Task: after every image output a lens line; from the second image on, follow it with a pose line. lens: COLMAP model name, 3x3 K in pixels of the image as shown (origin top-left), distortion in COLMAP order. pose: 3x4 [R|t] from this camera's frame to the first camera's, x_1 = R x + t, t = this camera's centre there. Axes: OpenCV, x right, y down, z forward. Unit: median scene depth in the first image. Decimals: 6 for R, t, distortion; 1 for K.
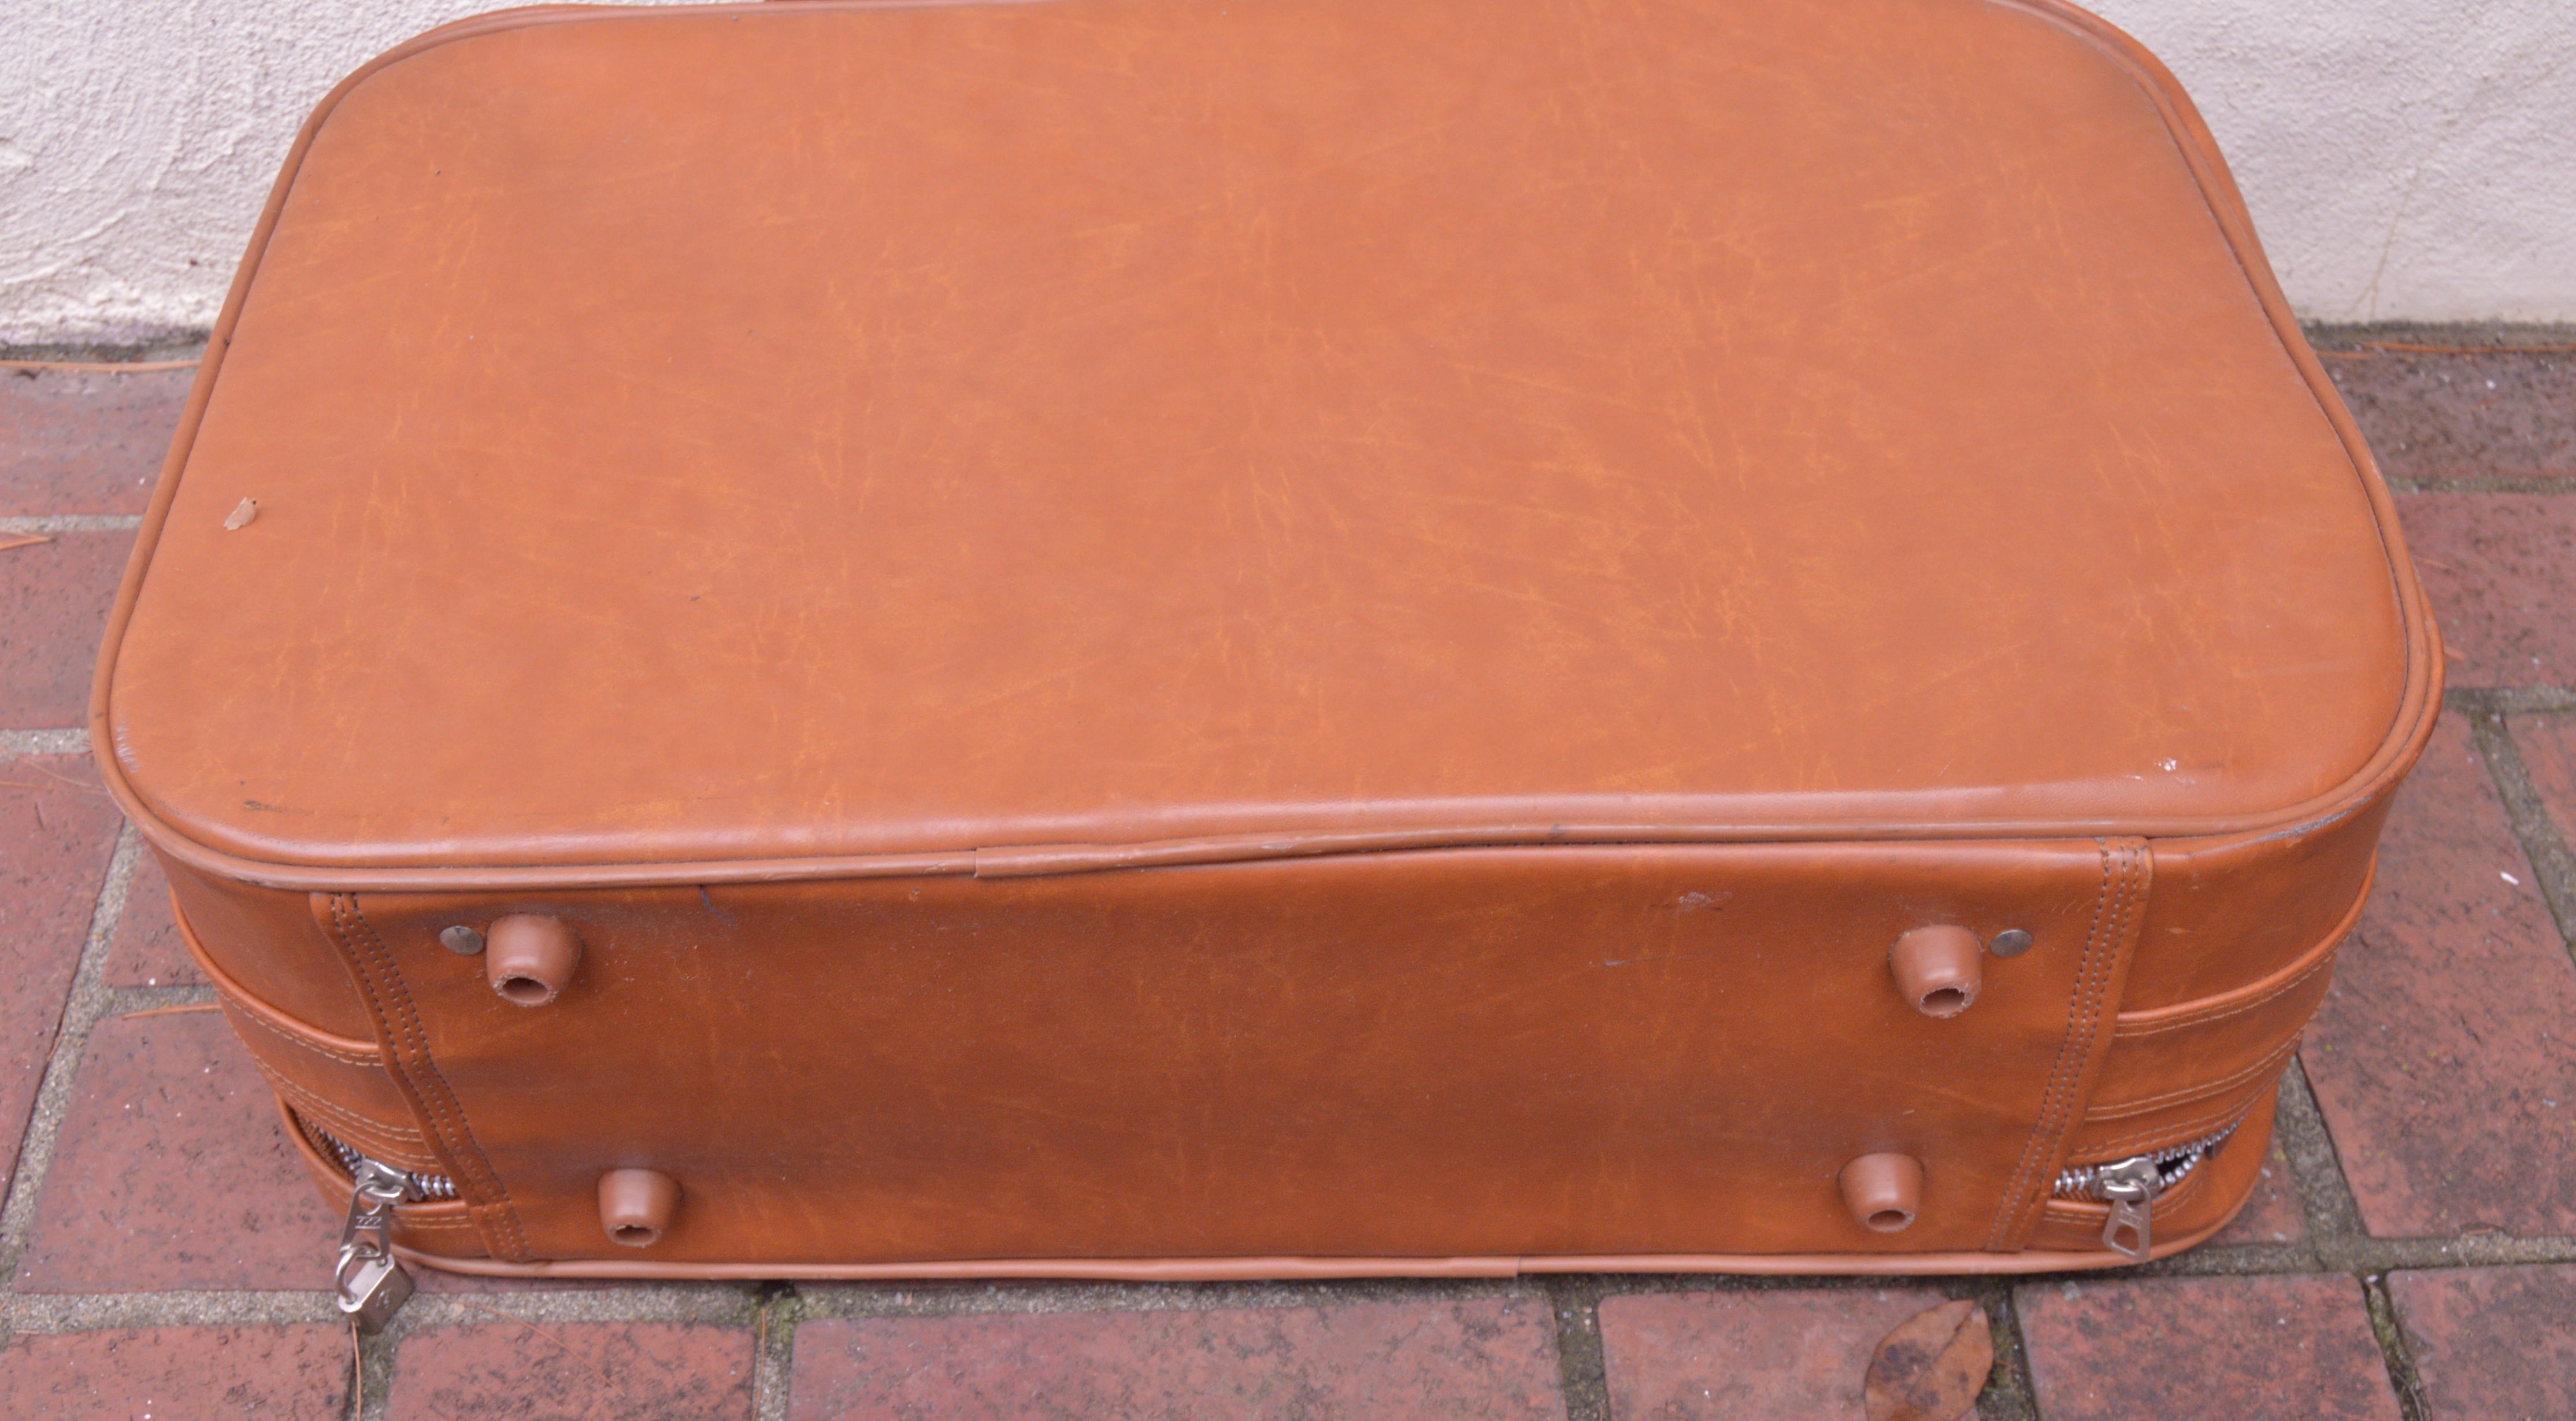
lens RADIAL K [[2678.2, 0, 1301.7], [0, 2678.2, 854.7], [0, 0, 1]] dist [-0.069470, 0.023791]
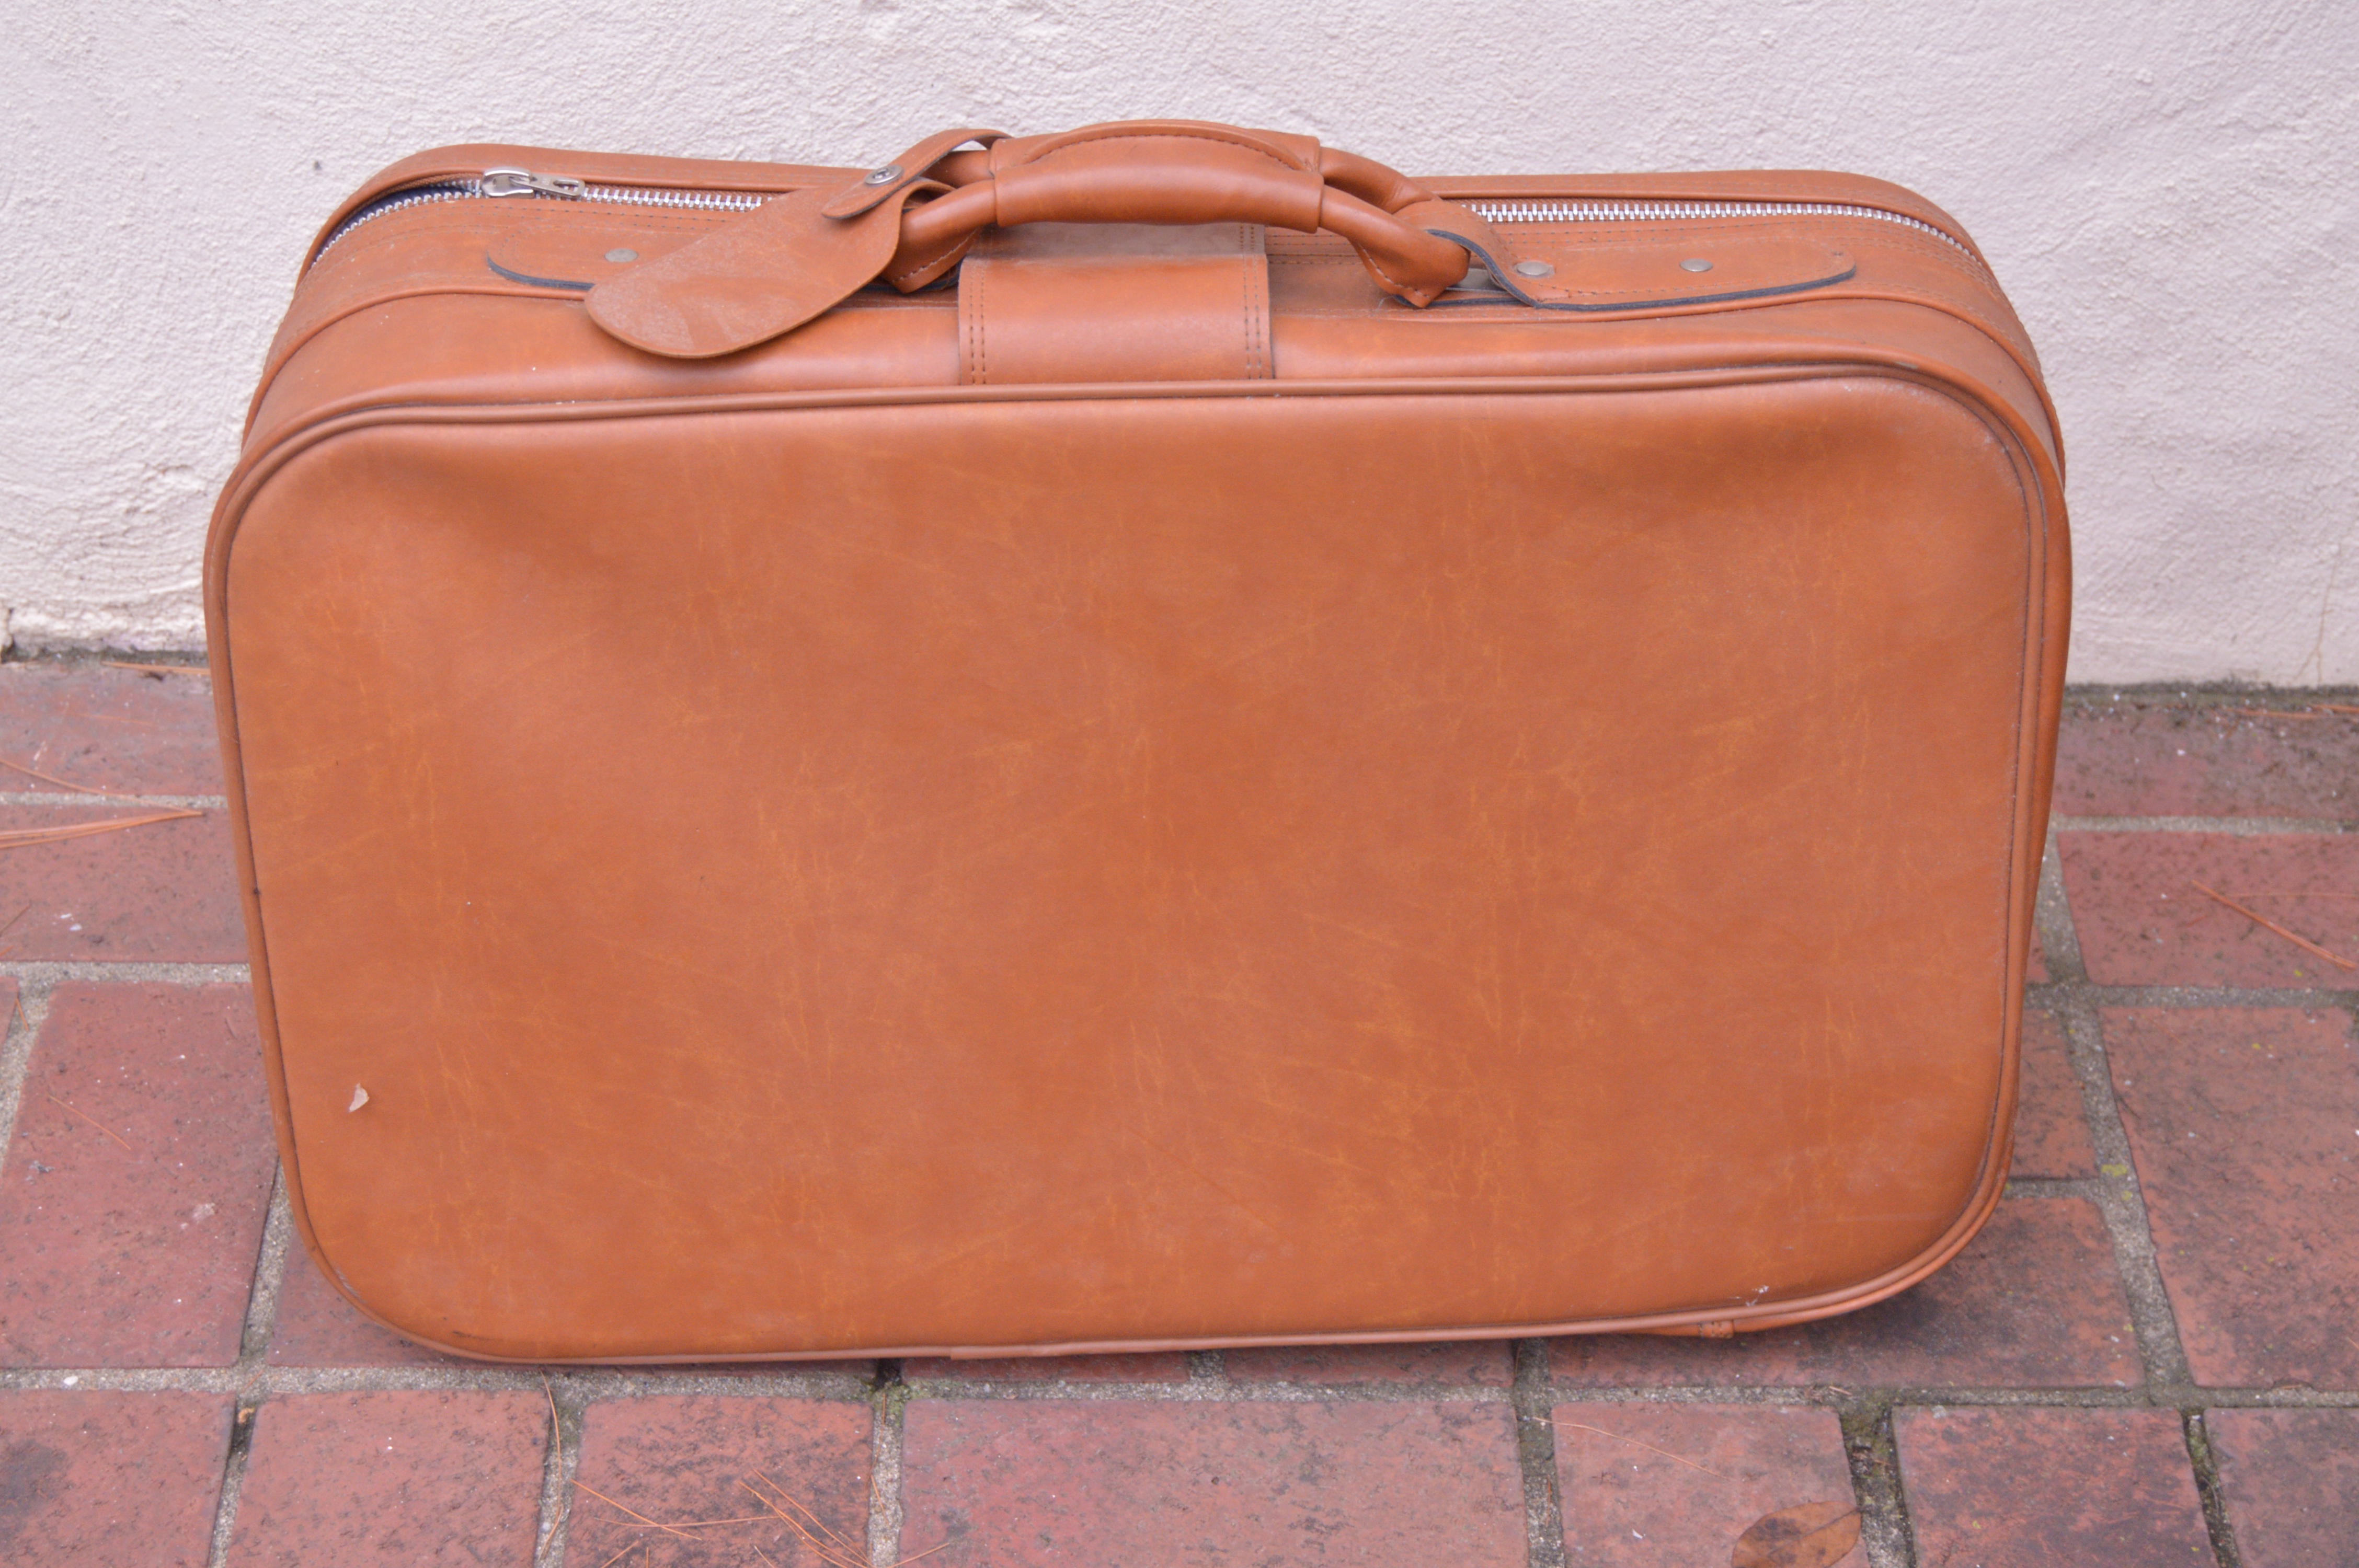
lens RADIAL K [[4666.5, 0, 1179.5], [0, 4666.5, 784.0], [0, 0, 1]] dist [-0.004305, -0.233064]
pose [[0.999480, 0.023957, -0.021573, -0.020961], [-0.027993, 0.976838, -0.212139, 0.340540], [0.015991, 0.212633, 0.977001, -1.146212]]
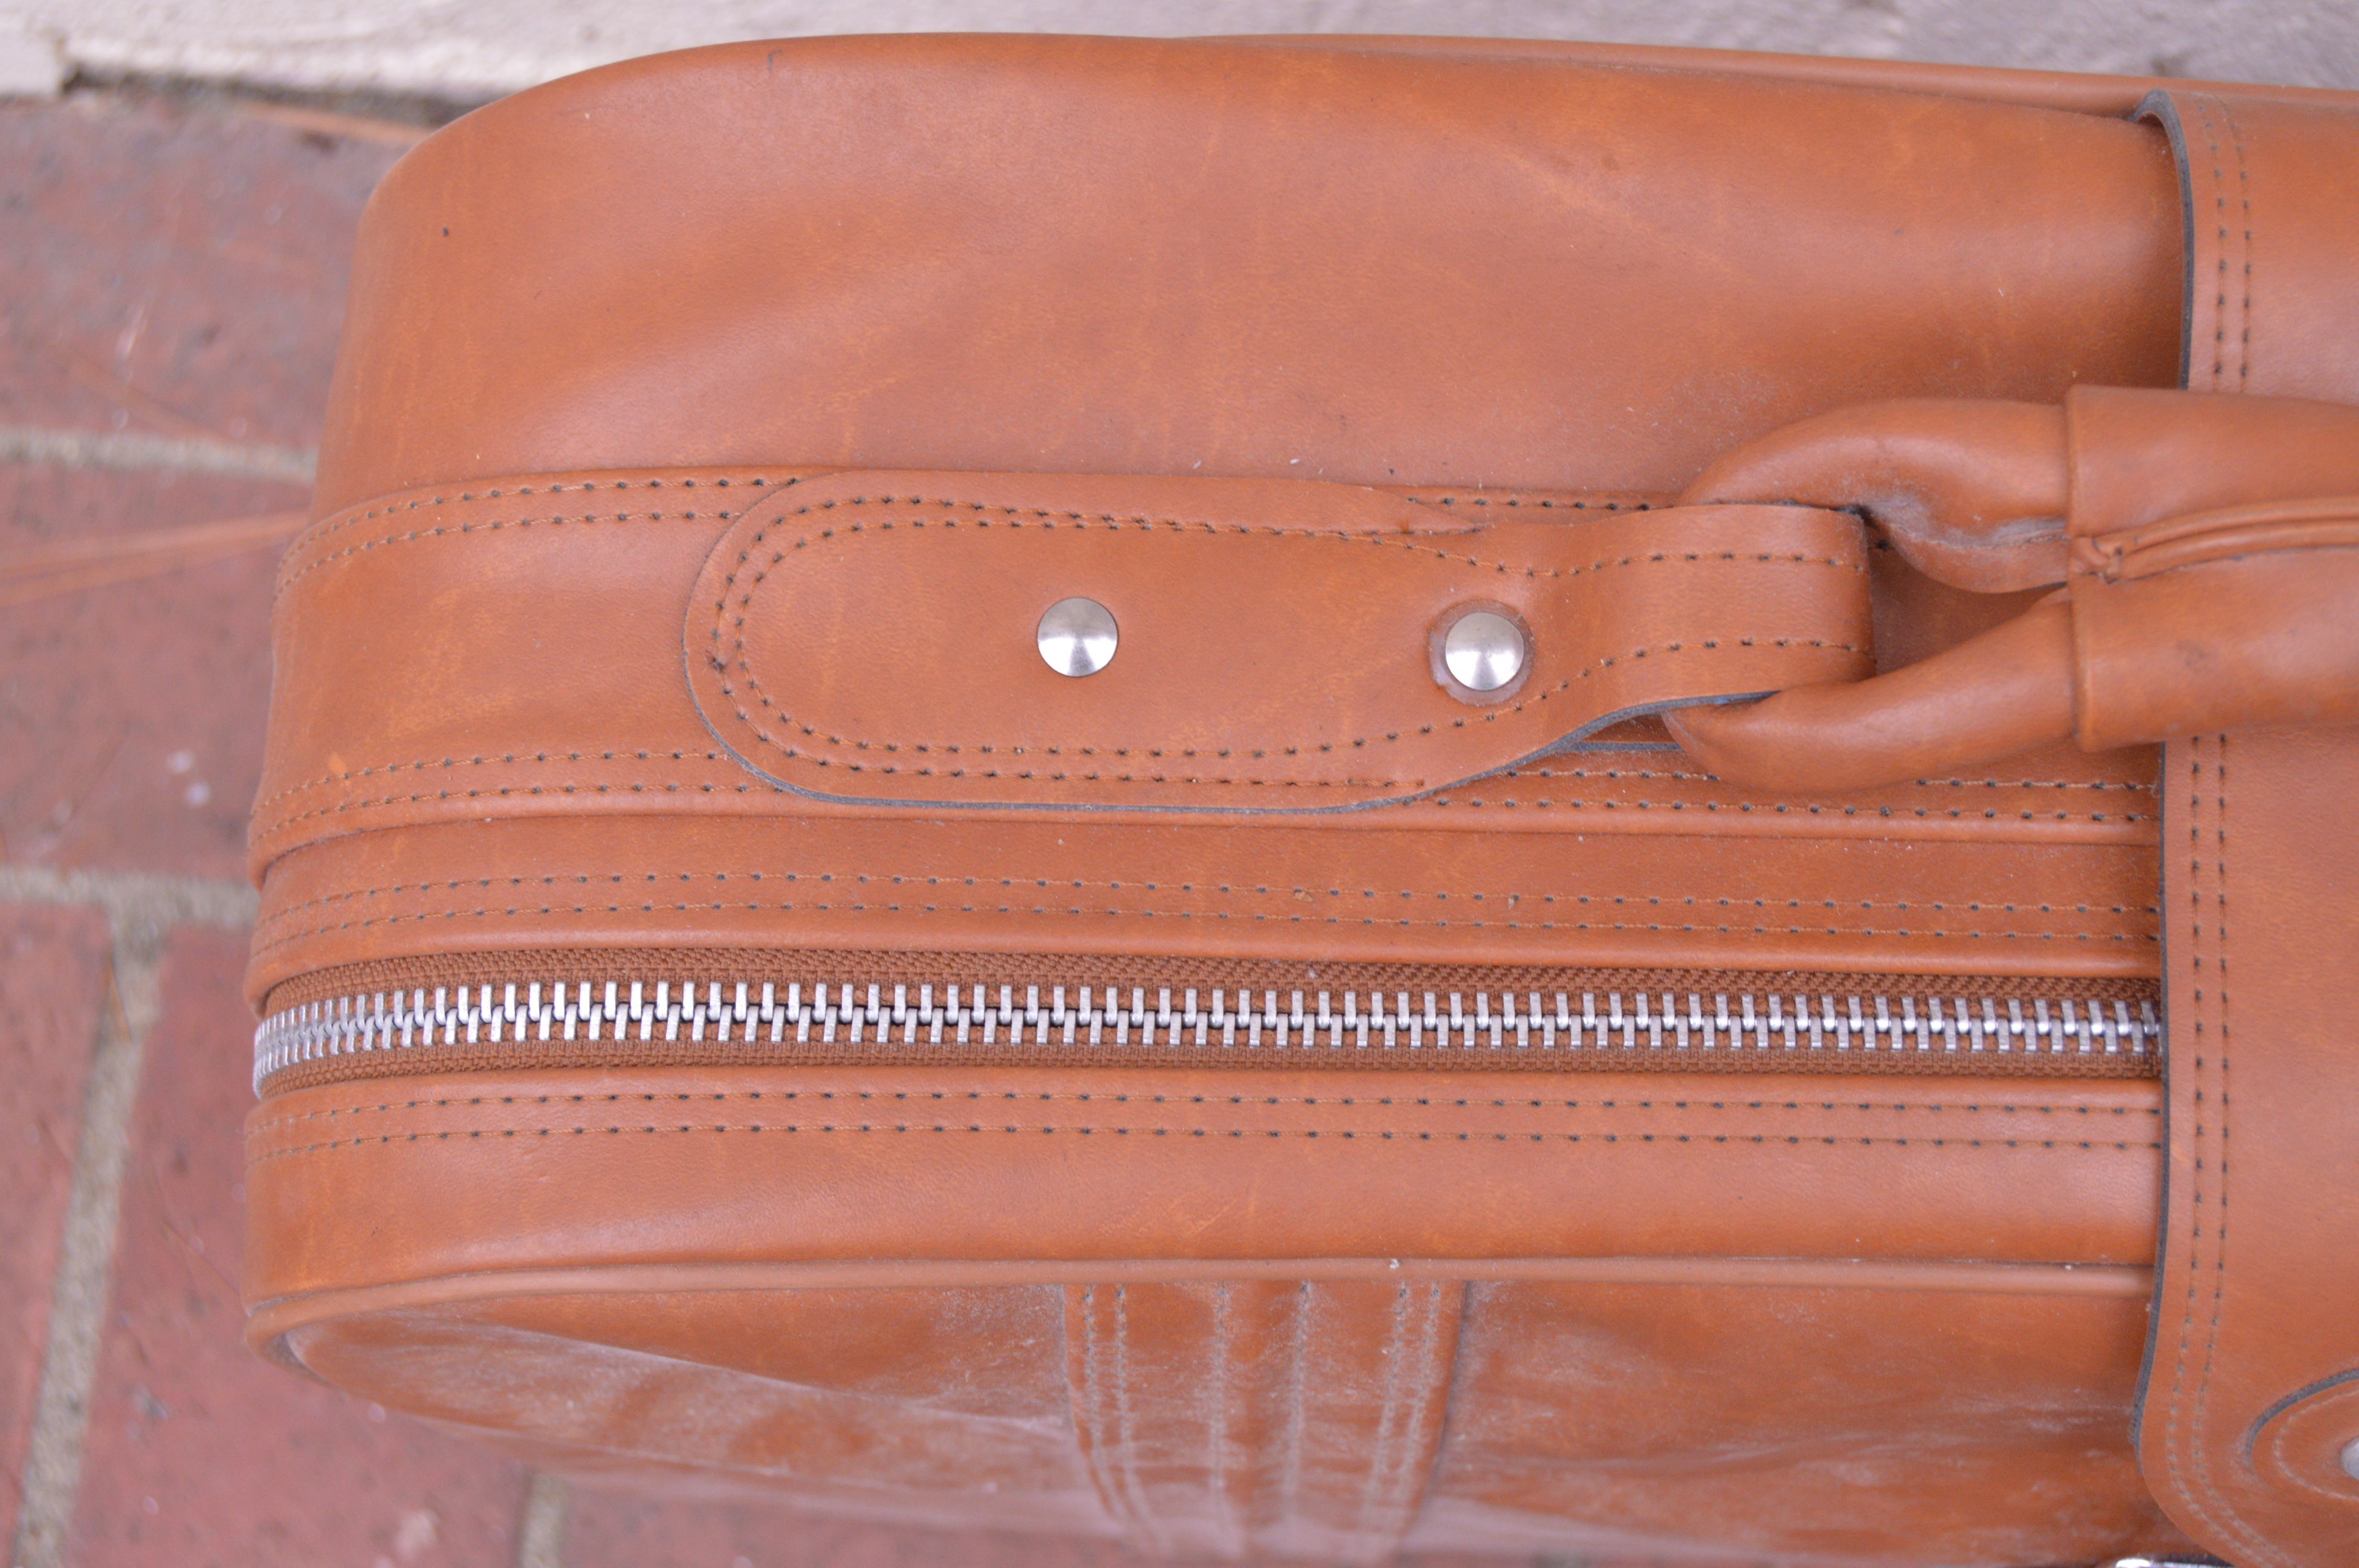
lens RADIAL K [[3866.5, 0, 1177.1], [0, 3866.5, 836.9], [0, 0, 1]] dist [-0.043945, 0.048689]
pose [[0.990815, 0.110694, -0.077668, -0.243252], [-0.069023, 0.907910, 0.413444, -0.564360], [0.116281, -0.404285, 0.907211, 0.137804]]
